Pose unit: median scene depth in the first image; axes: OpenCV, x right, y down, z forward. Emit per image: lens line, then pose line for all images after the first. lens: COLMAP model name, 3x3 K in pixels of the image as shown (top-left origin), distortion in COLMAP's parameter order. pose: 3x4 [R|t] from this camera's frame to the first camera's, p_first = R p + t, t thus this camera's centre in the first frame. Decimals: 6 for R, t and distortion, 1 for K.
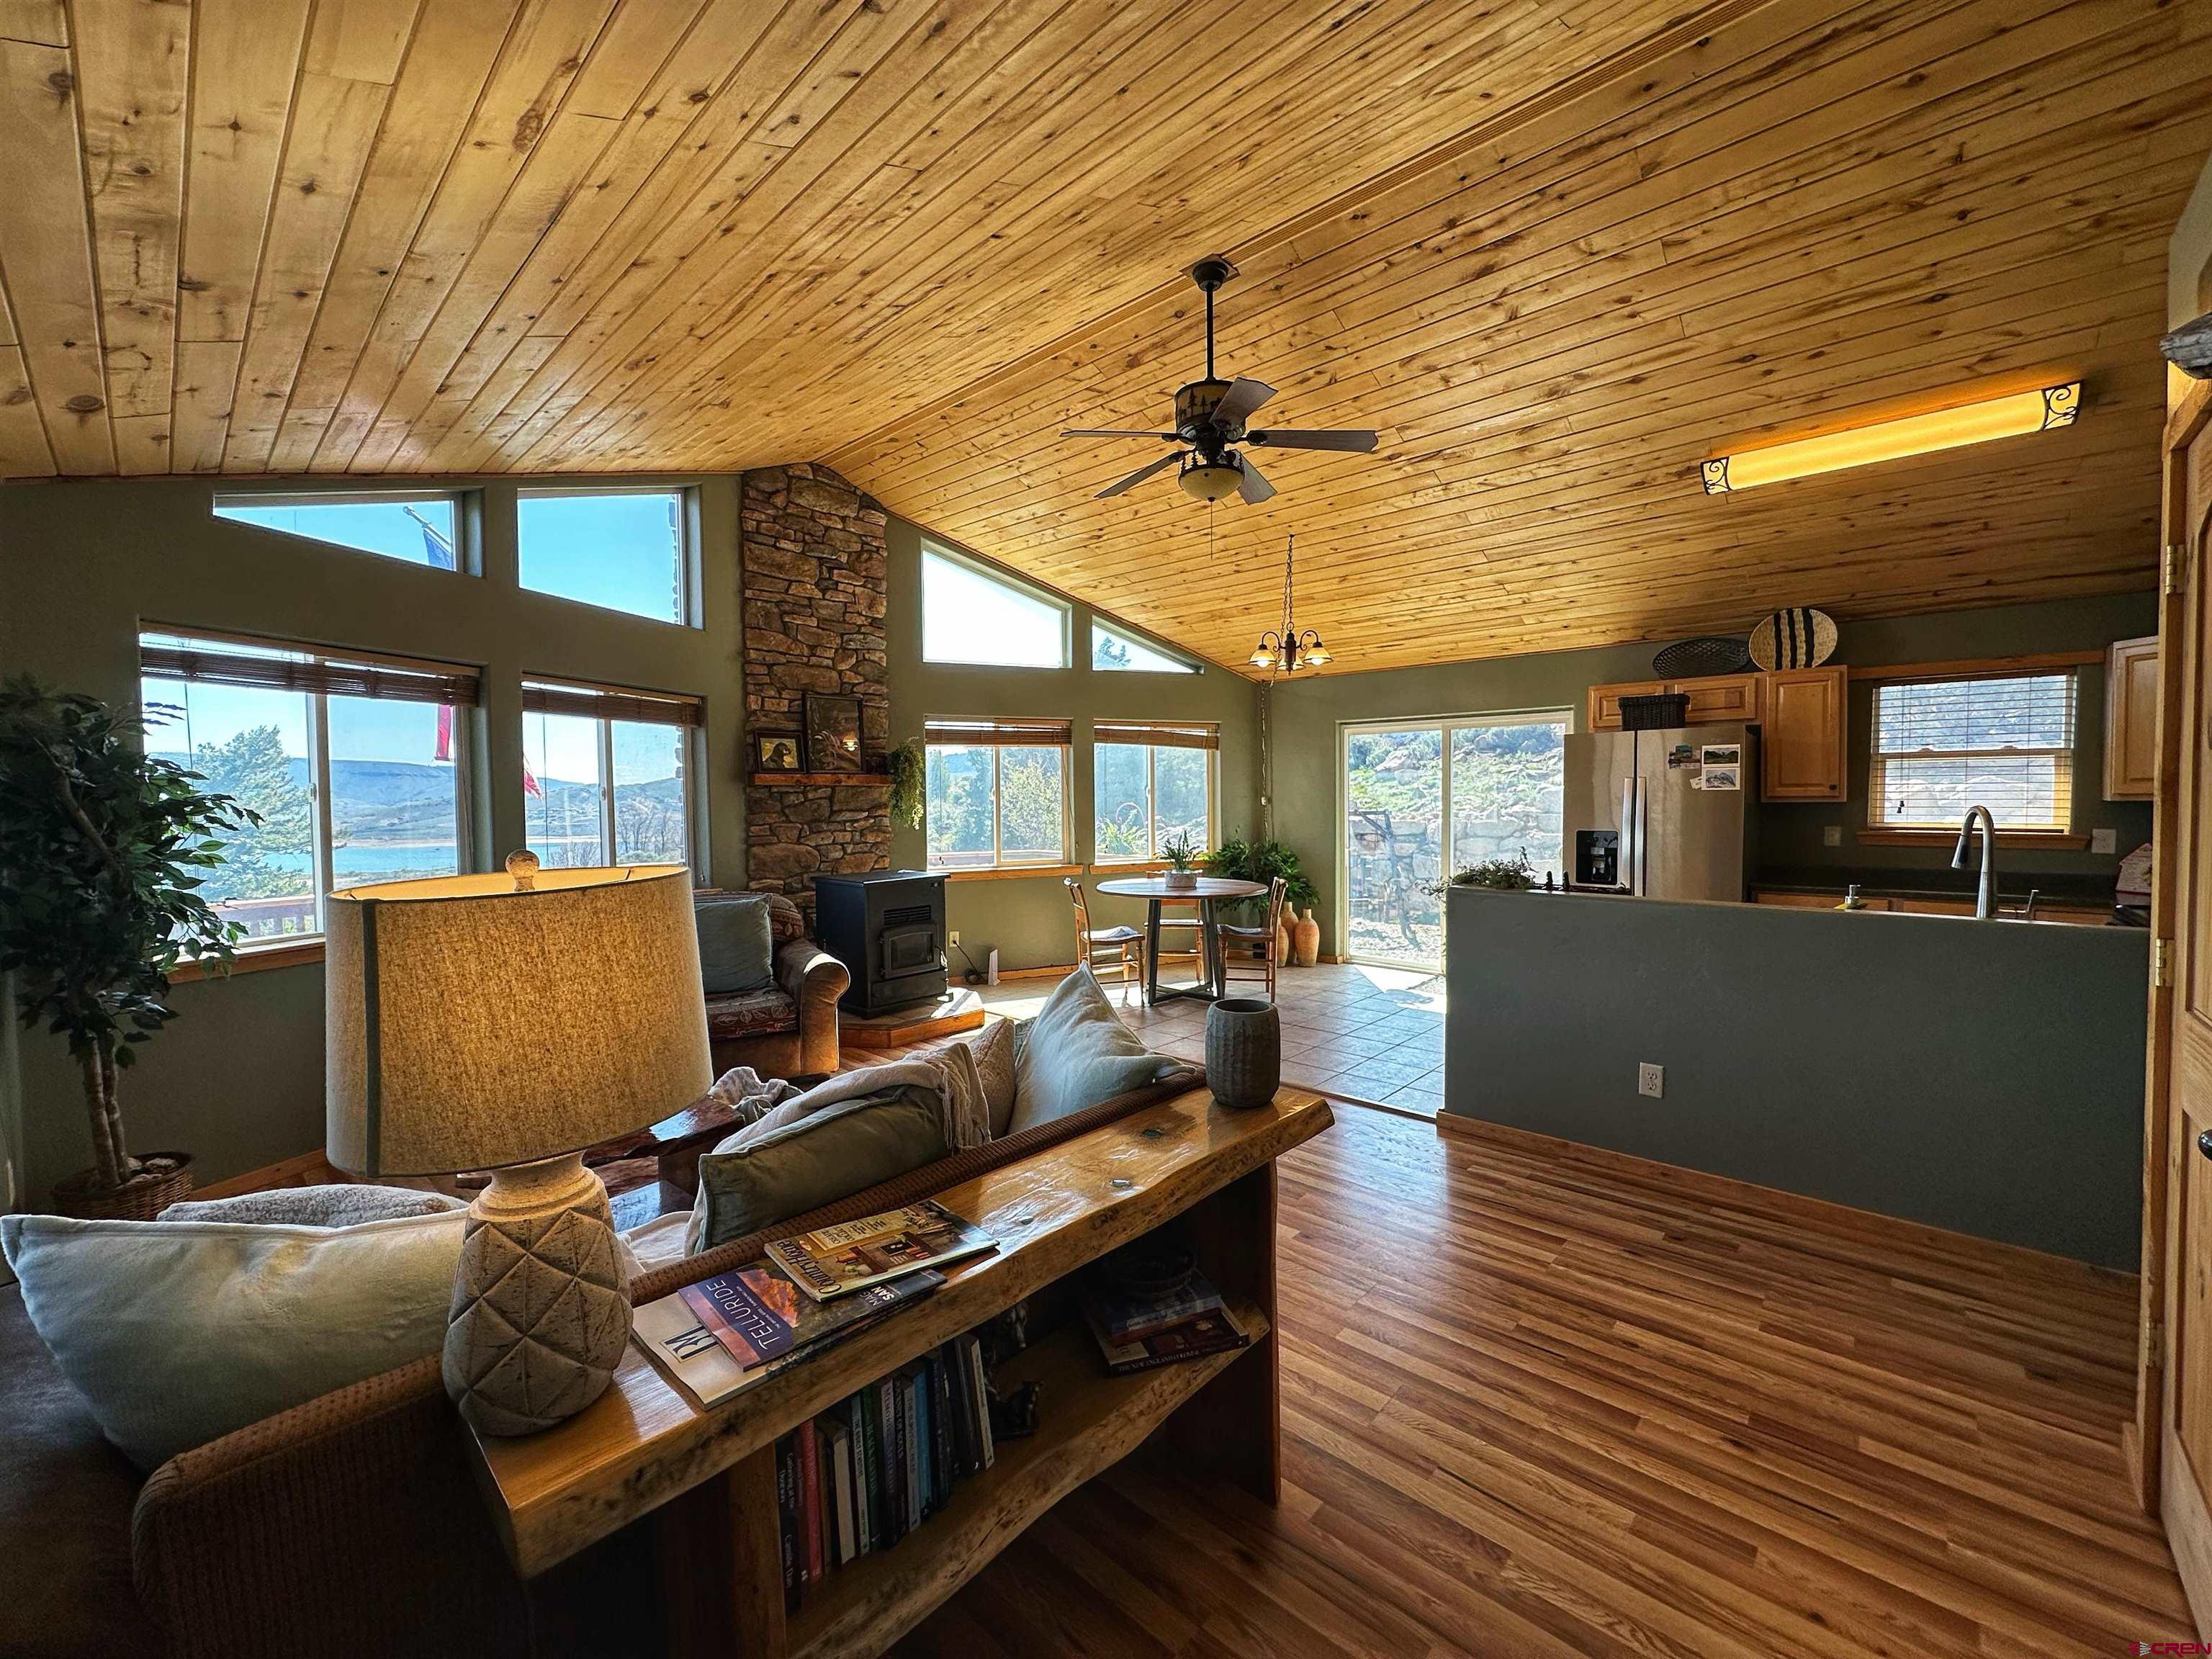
lens RADIAL K [[881.6, 0, 1104.6], [0, 881.6, 827.5], [0, 0, 1]] dist [-0.001519, -0.000130]
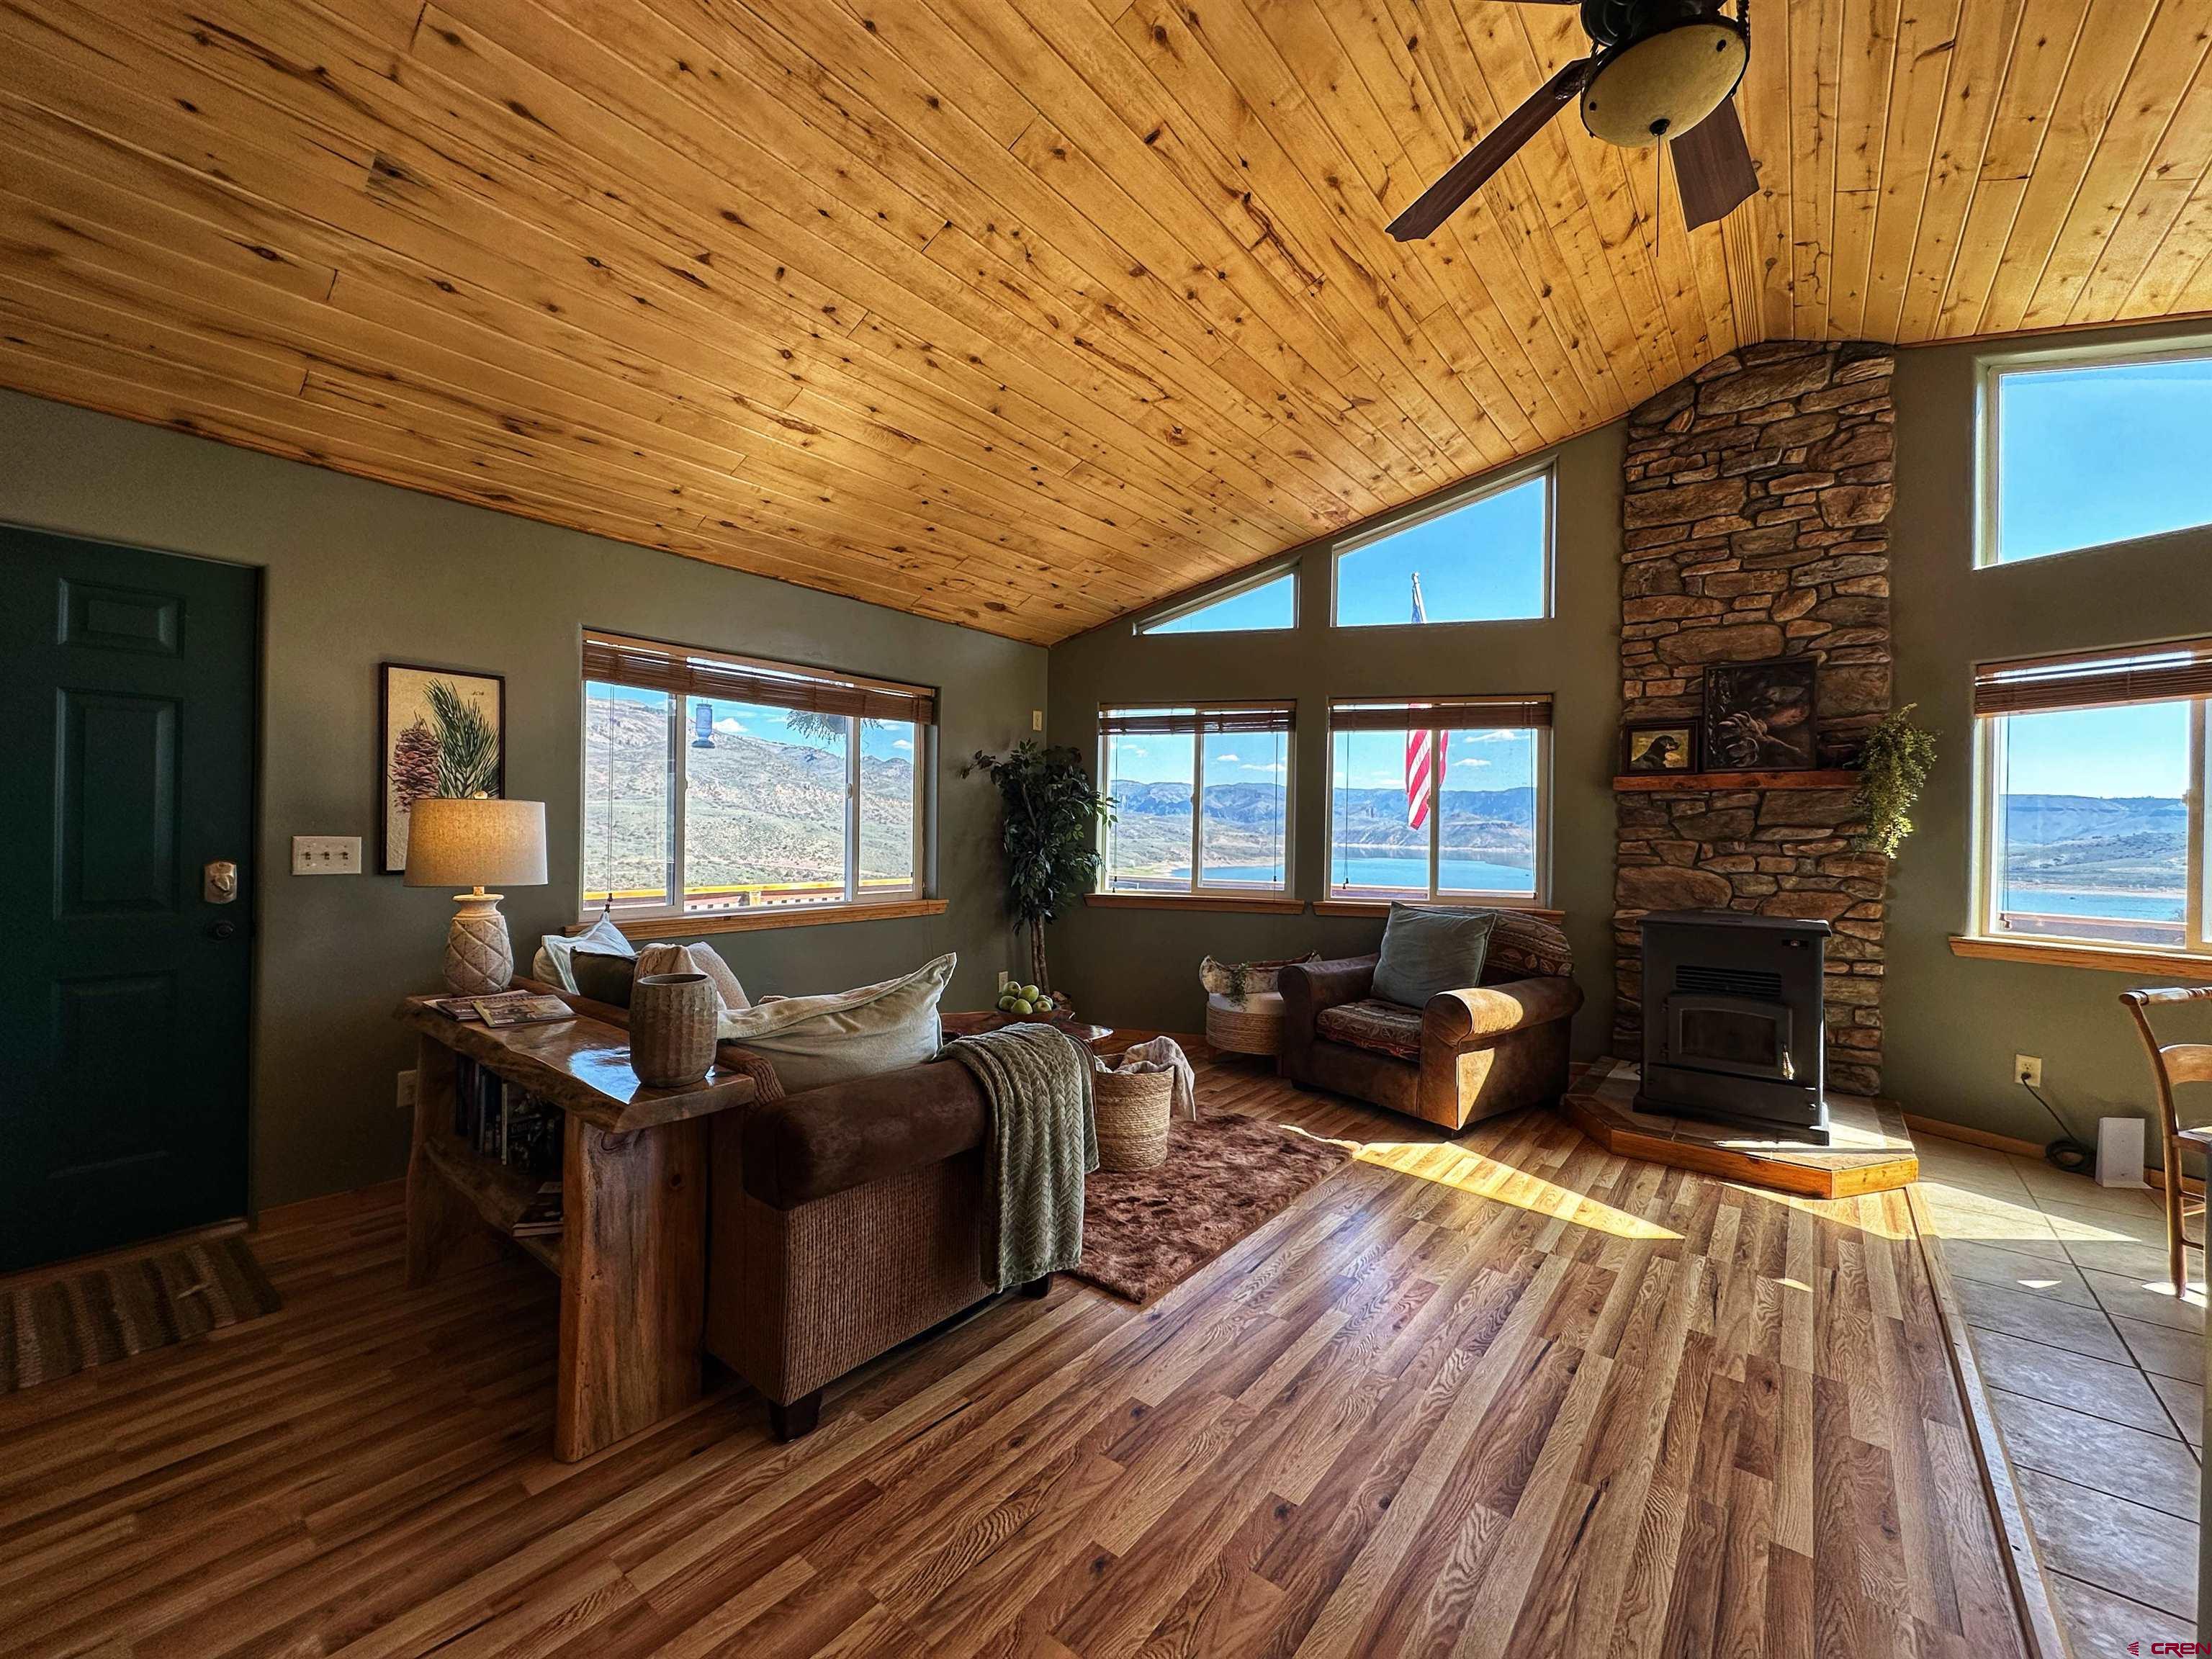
lens RADIAL K [[882.8, 0, 1104.5], [0, 882.8, 827.5], [0, 0, 1]] dist [-0.002602, 0.000008]
pose [[0.070309, 0.009270, -0.997482, 0.365728], [-0.050016, 0.998732, 0.005756, 0.004365], [0.996271, 0.049486, 0.070684, 0.449533]]
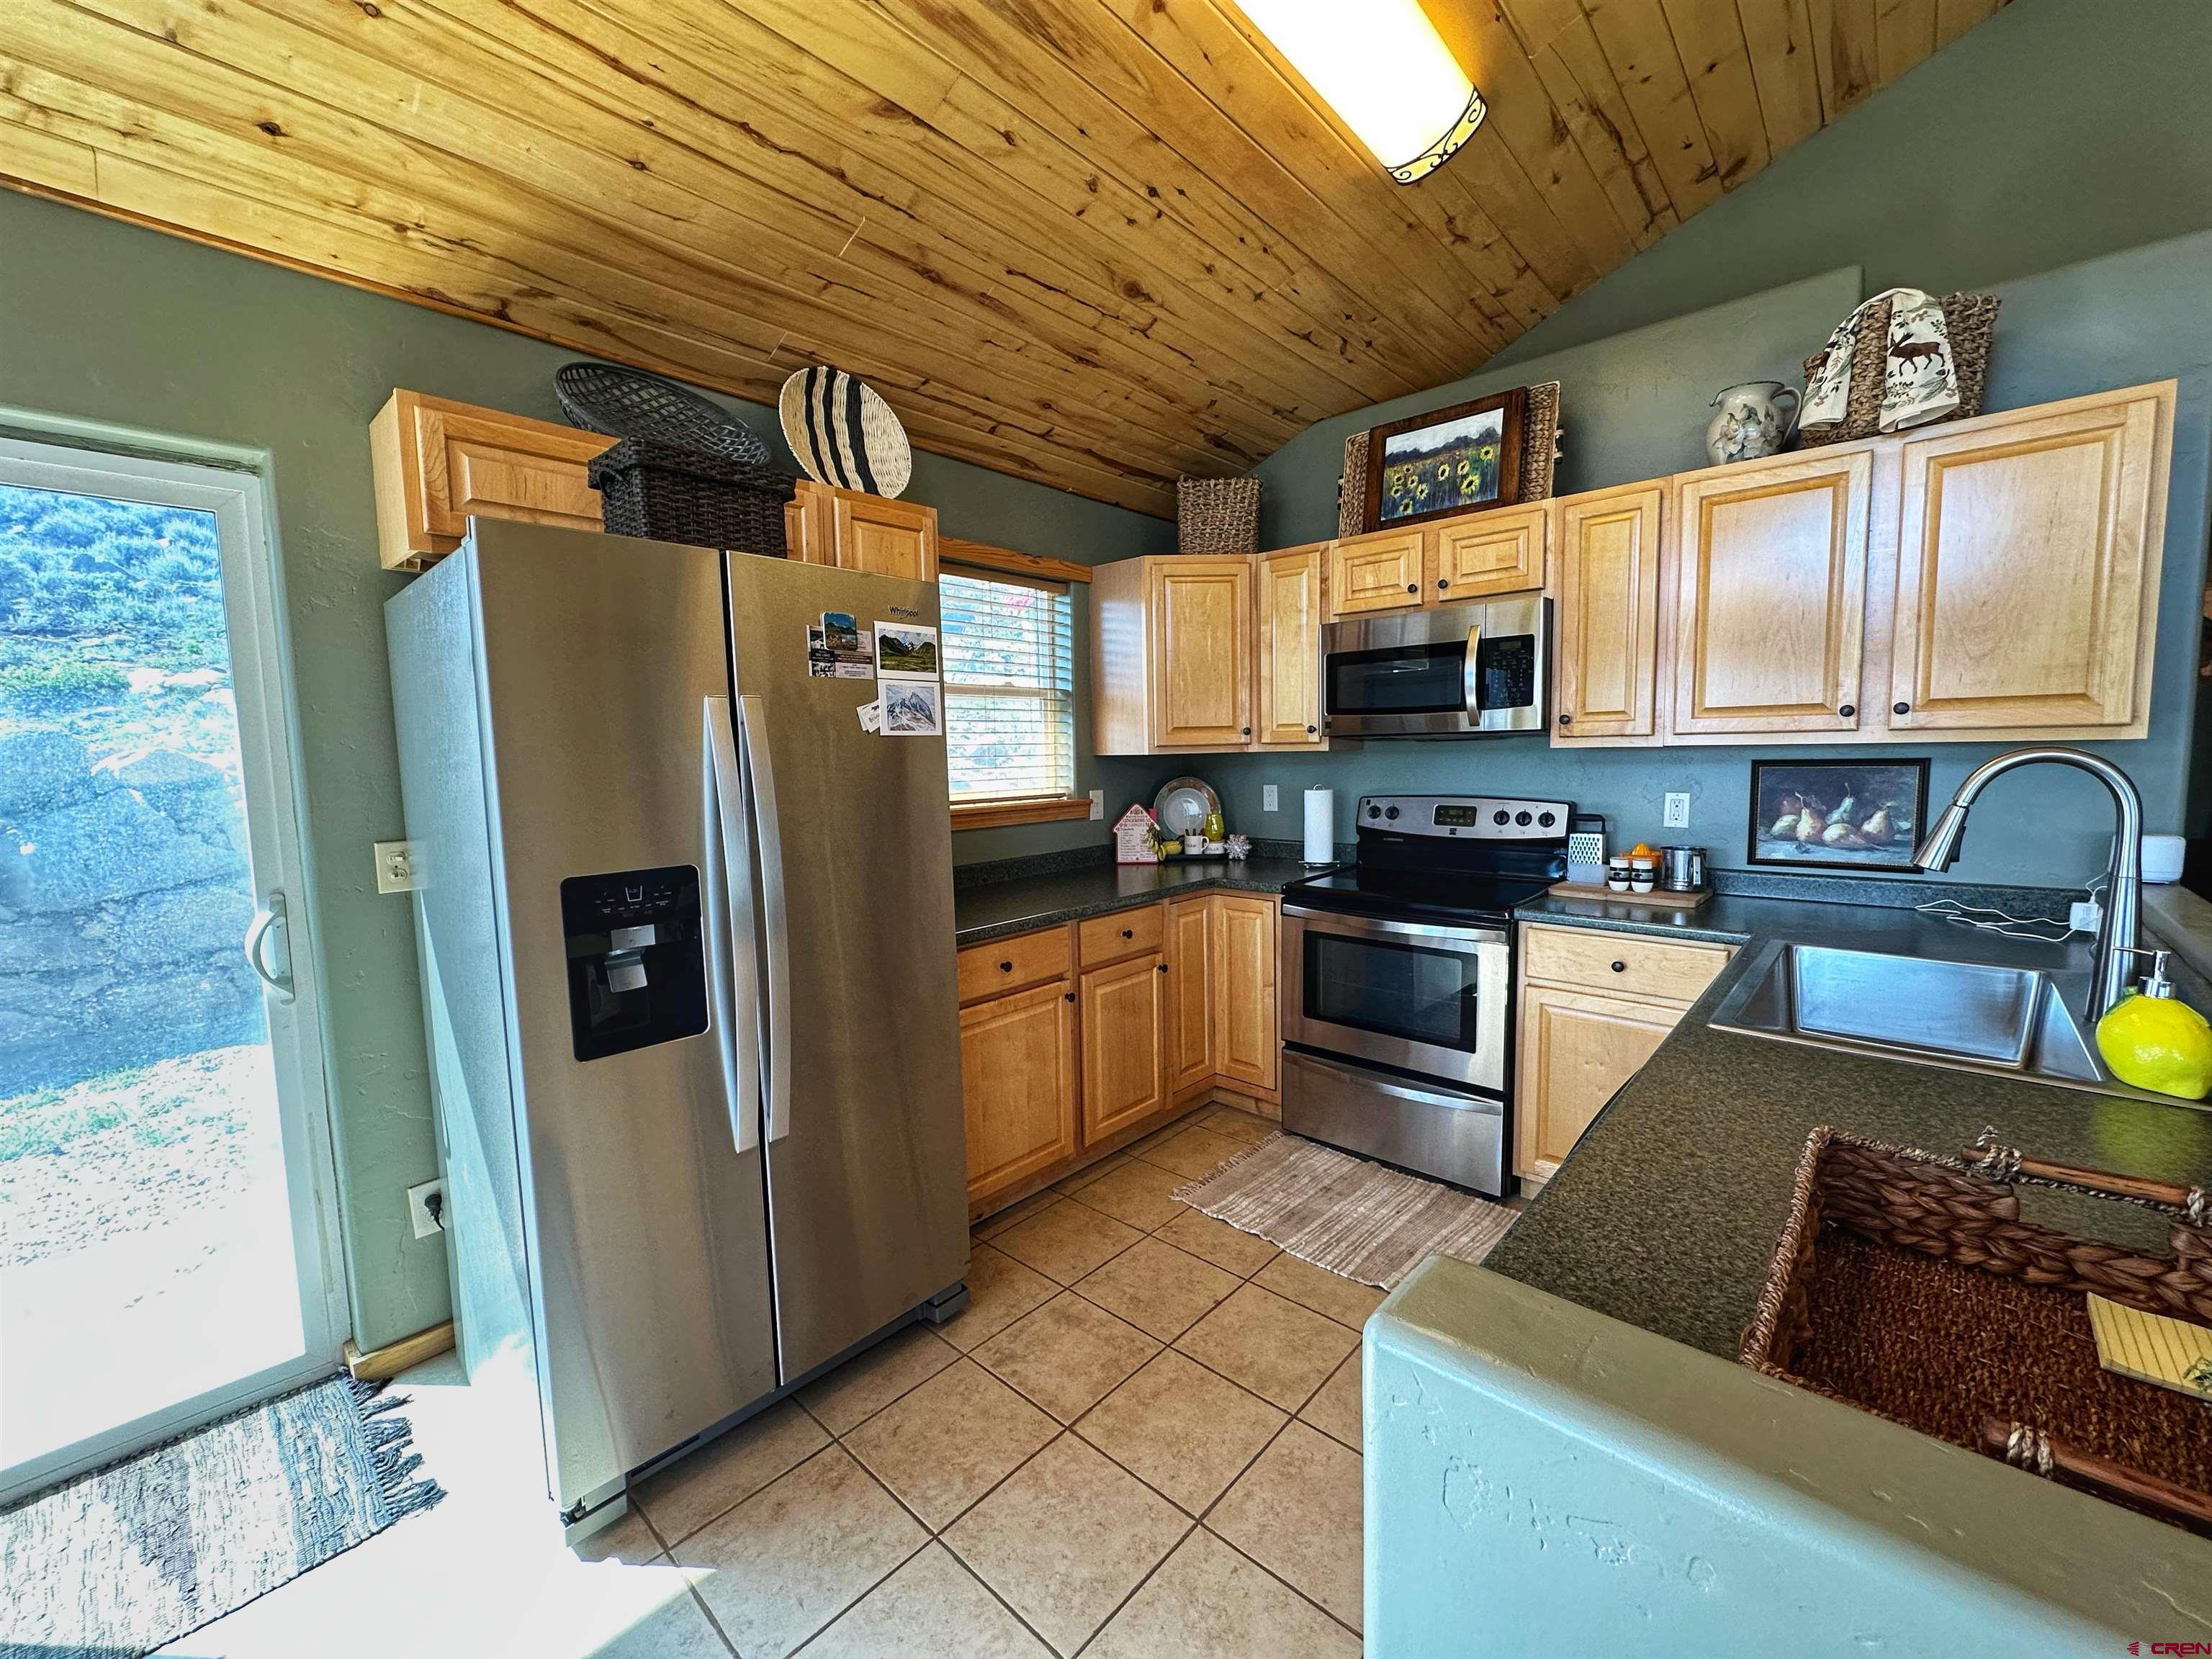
lens RADIAL K [[881.6, 0, 1104.6], [0, 881.6, 827.5], [0, 0, 1]] dist [-0.001519, -0.000130]
pose [[-0.001717, -0.083913, 0.996472, 0.234487], [0.053332, 0.995047, 0.083885, -0.024299], [-0.998575, 0.053288, 0.002767, 0.744593]]
